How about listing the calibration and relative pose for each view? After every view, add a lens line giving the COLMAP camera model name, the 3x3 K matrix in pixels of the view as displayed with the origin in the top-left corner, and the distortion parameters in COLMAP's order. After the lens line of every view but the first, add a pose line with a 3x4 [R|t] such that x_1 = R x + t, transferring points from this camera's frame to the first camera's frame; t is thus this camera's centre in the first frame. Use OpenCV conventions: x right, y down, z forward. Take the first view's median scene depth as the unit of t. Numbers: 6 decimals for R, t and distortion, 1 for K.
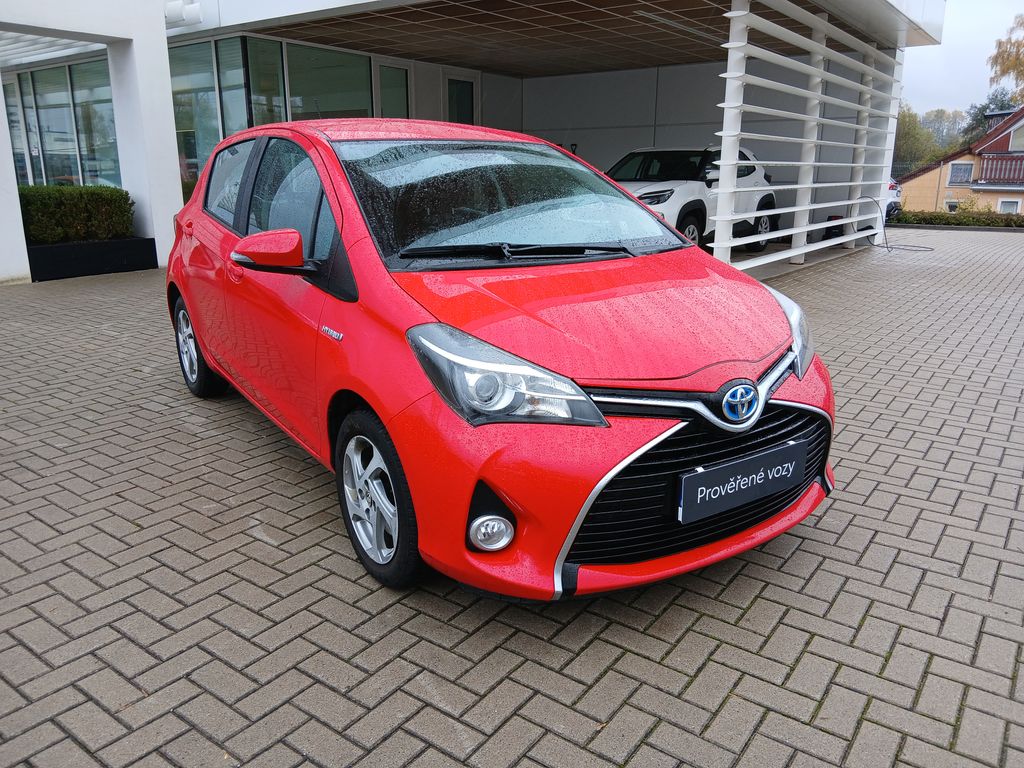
lens RADIAL K [[782.9, 0, 515.1], [0, 782.9, 375.5], [0, 0, 1]] dist [0.061402, -0.095785]
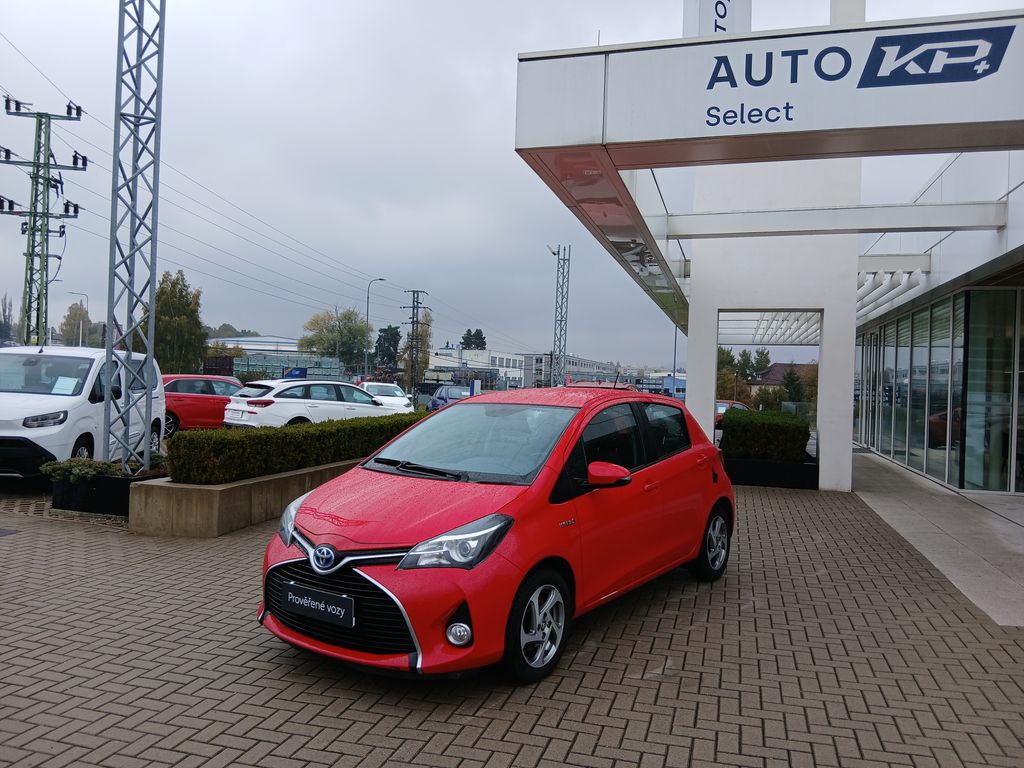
lens RADIAL K [[782.9, 0, 523.4], [0, 782.9, 368.8], [0, 0, 1]] dist [0.061402, -0.095785]
pose [[0.346527, -0.001724, -0.938038, 2.090006], [-0.265613, 0.958891, -0.099884, -0.312481], [0.899649, 0.283768, 0.331824, 0.690608]]
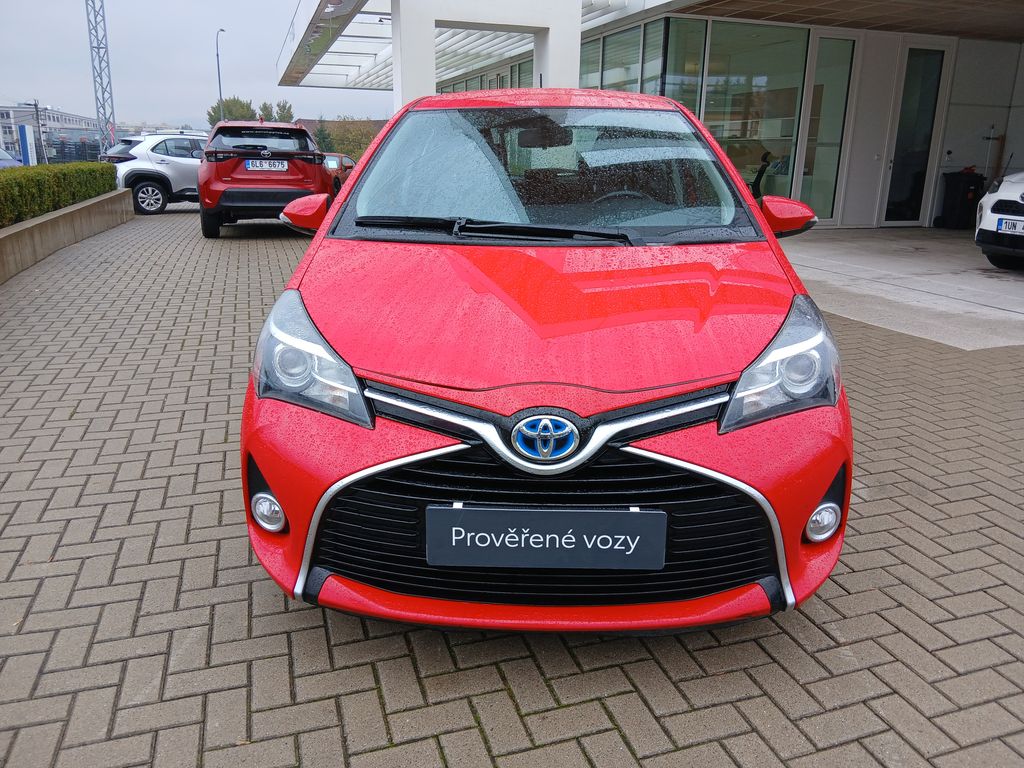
lens RADIAL K [[782.9, 0, 513.6], [0, 782.9, 374.1], [0, 0, 1]] dist [0.061402, -0.095785]
pose [[0.809694, 0.171847, -0.561128, 0.676315], [-0.162986, 0.984399, 0.066289, -0.072001], [0.563765, 0.037782, 0.825070, 0.344666]]
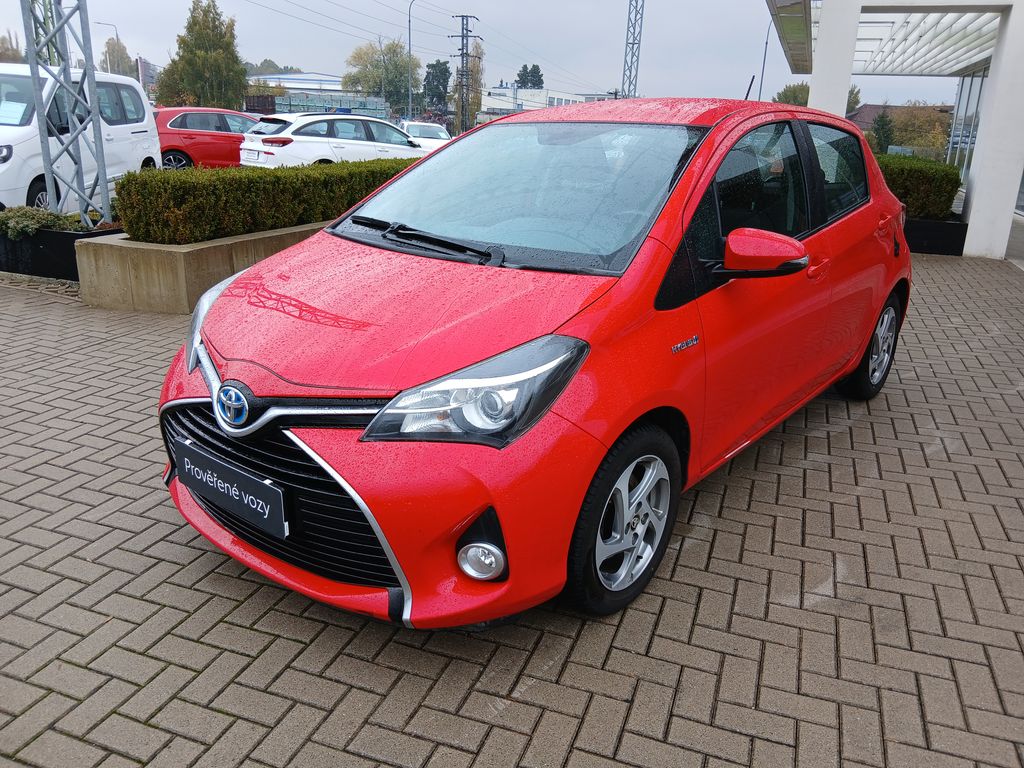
lens RADIAL K [[782.9, 0, 520.0], [0, 782.9, 380.2], [0, 0, 1]] dist [0.061402, -0.095785]
pose [[0.274650, 0.307915, -0.910909, 1.230145], [-0.273675, 0.933191, 0.232930, -0.308493], [0.921775, 0.185318, 0.340570, 0.983152]]
